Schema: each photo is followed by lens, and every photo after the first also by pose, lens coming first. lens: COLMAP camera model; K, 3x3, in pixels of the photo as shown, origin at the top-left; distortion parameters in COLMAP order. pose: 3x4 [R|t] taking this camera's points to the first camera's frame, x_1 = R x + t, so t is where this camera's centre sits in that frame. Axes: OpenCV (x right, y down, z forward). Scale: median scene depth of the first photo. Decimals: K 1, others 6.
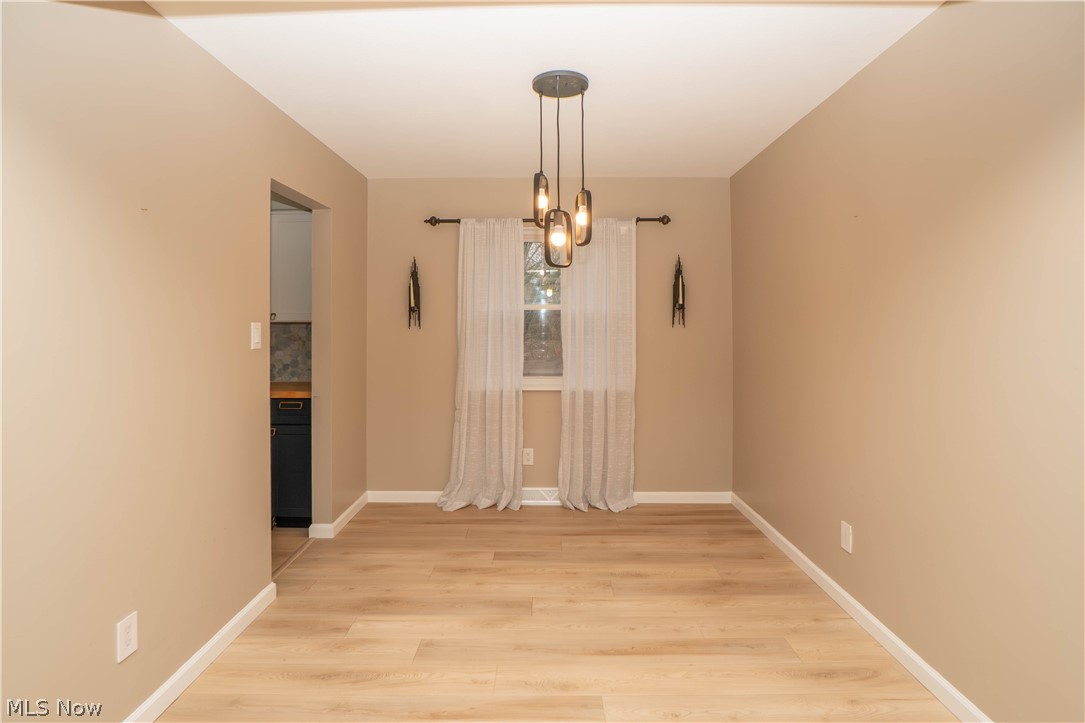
lens RADIAL K [[535.7, 0, 552.8], [0, 535.7, 324.8], [0, 0, 1]] dist [-0.024467, 0.000191]
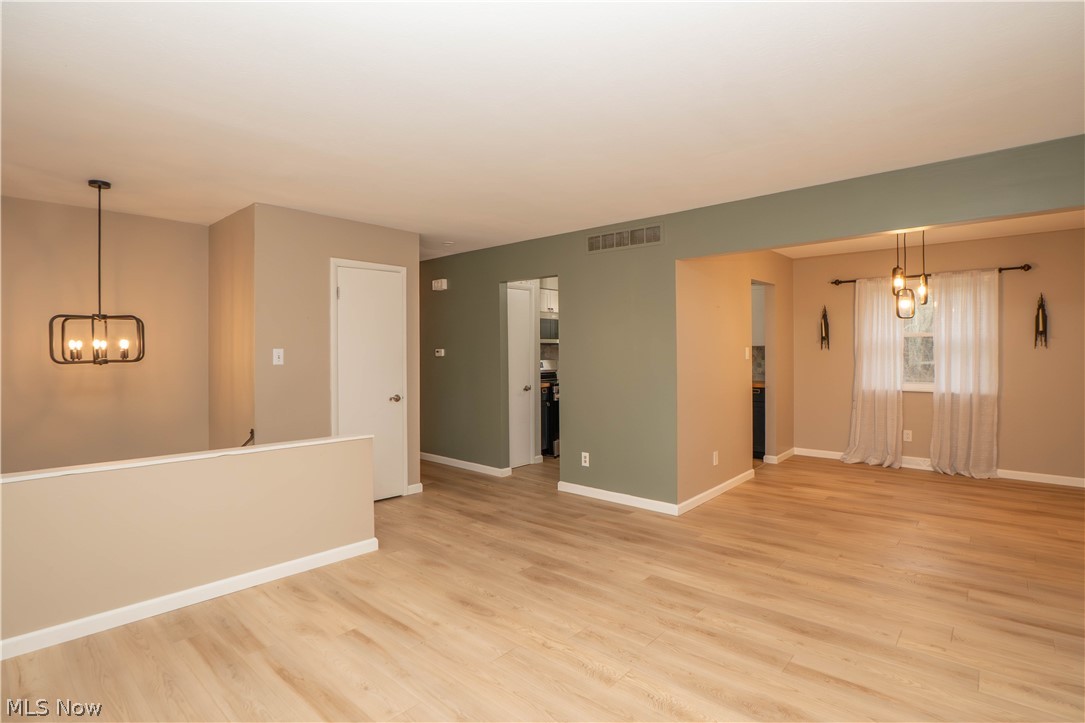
lens RADIAL K [[535.7, 0, 545.9], [0, 535.7, 352.9], [0, 0, 1]] dist [-0.024467, 0.000191]
pose [[0.741571, -0.000397, -0.670874, 0.200504], [0.009663, 0.999902, 0.010089, -0.008814], [0.670804, -0.013964, 0.741503, -0.780907]]
